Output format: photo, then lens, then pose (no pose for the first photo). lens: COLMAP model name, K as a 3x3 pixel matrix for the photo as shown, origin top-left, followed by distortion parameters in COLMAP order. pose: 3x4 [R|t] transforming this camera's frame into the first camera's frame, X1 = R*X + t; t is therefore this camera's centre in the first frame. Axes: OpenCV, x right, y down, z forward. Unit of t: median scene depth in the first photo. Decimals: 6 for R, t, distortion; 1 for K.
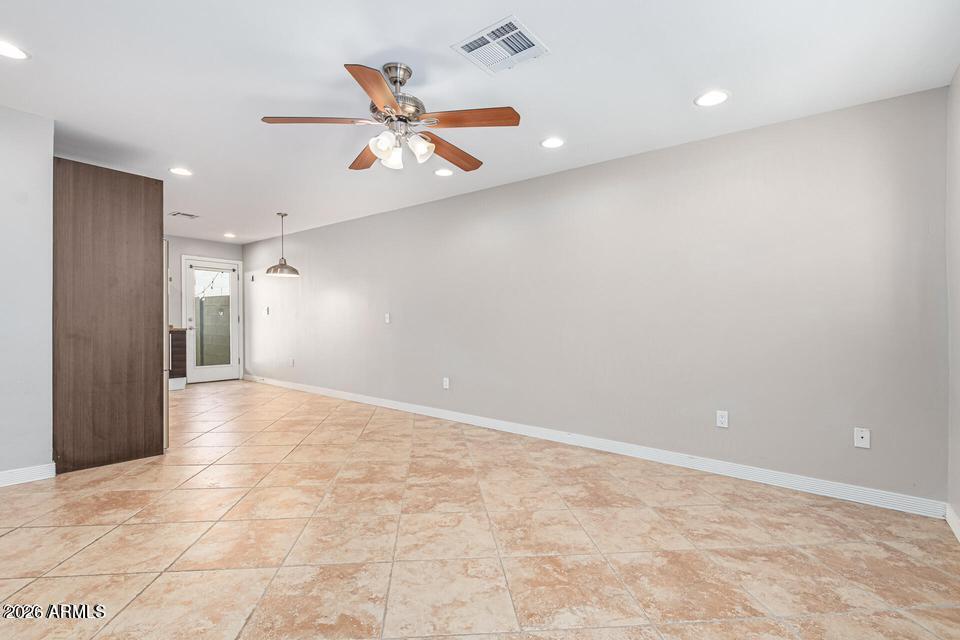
lens RADIAL K [[439.3, 0, 473.1], [0, 439.3, 322.1], [0, 0, 1]] dist [0.003045, -0.001624]
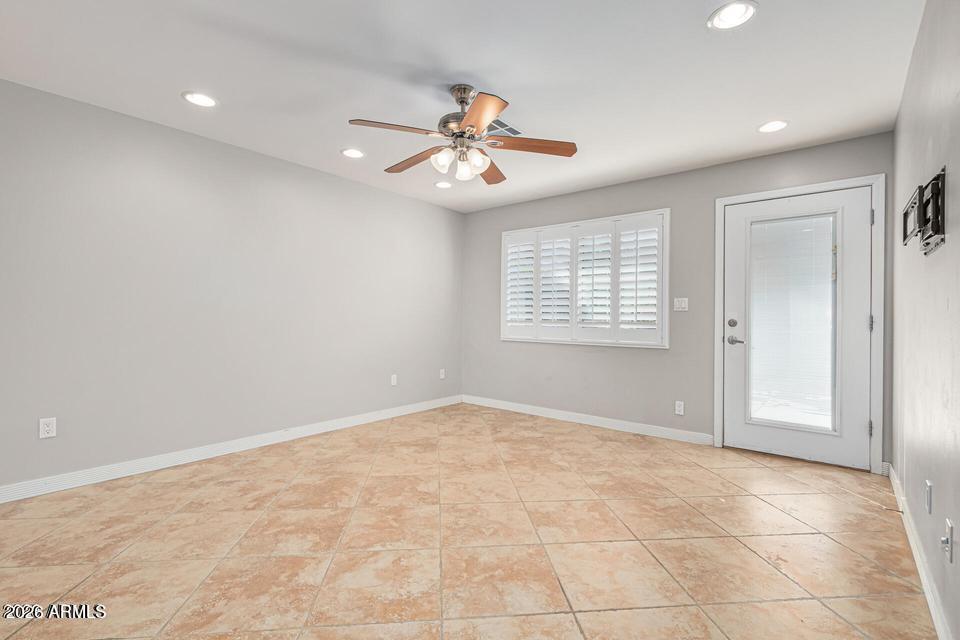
lens RADIAL K [[439.3, 0, 473.6], [0, 439.3, 320.6], [0, 0, 1]] dist [0.003045, -0.001624]
pose [[0.015584, -0.021636, 0.999644, -1.012935], [-0.006881, 0.999740, 0.021745, -0.020455], [-0.999855, -0.007218, 0.015431, 0.762960]]
